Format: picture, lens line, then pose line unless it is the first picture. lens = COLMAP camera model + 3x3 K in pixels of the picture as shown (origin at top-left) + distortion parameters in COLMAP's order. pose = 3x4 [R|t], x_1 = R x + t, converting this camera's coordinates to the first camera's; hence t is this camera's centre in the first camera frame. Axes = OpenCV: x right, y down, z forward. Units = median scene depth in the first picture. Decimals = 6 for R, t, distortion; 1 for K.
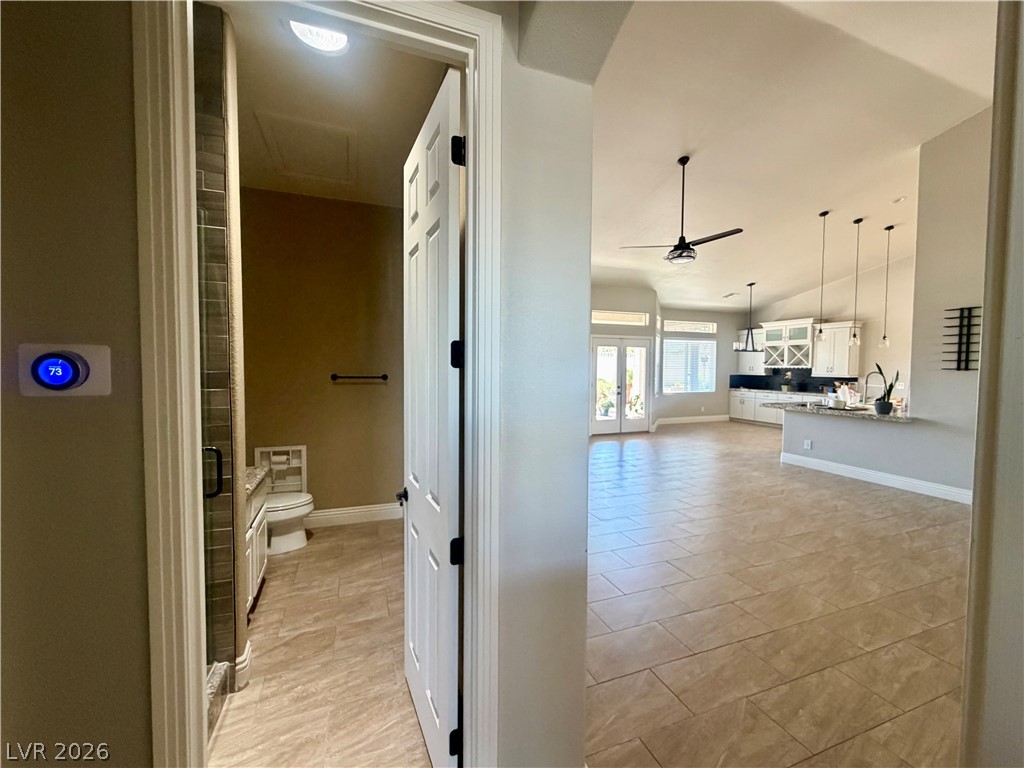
lens RADIAL K [[409.6, 0, 510.0], [0, 409.6, 378.2], [0, 0, 1]] dist [0.000235, -0.000060]
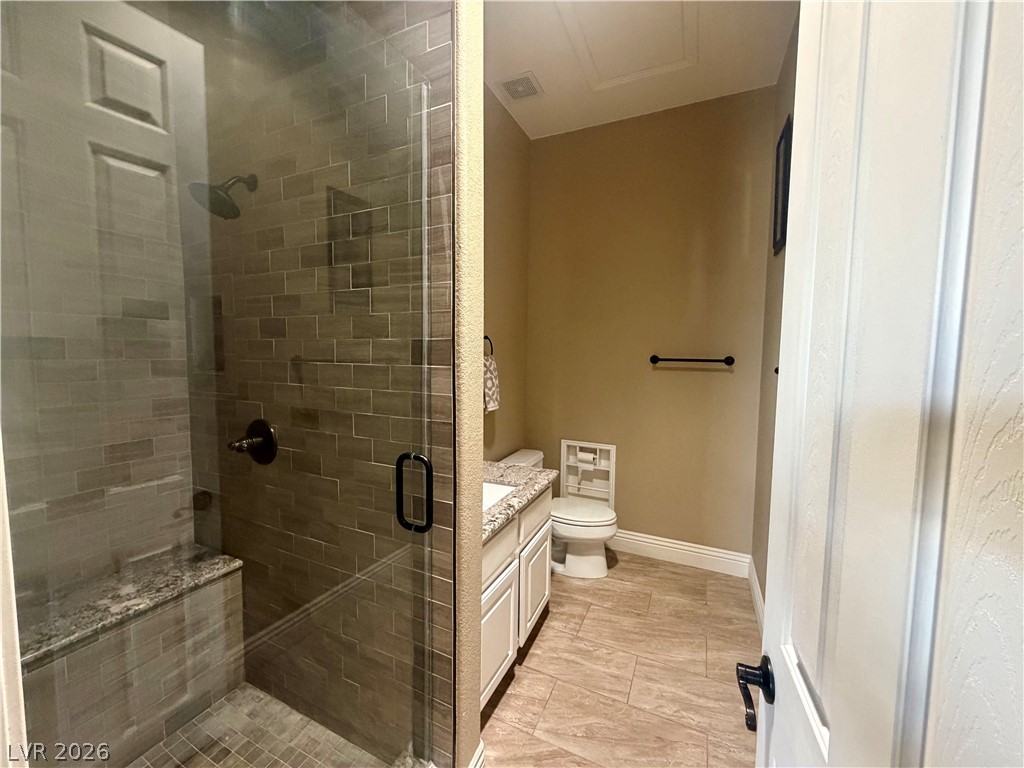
lens RADIAL K [[407.5, 0, 505.6], [0, 407.5, 384.9], [0, 0, 1]] dist [-0.001463, -0.000248]
pose [[0.691809, 0.057259, -0.719807, -0.097184], [-0.024204, 0.998130, 0.056136, 0.009892], [0.721675, -0.021413, 0.691901, 0.342816]]
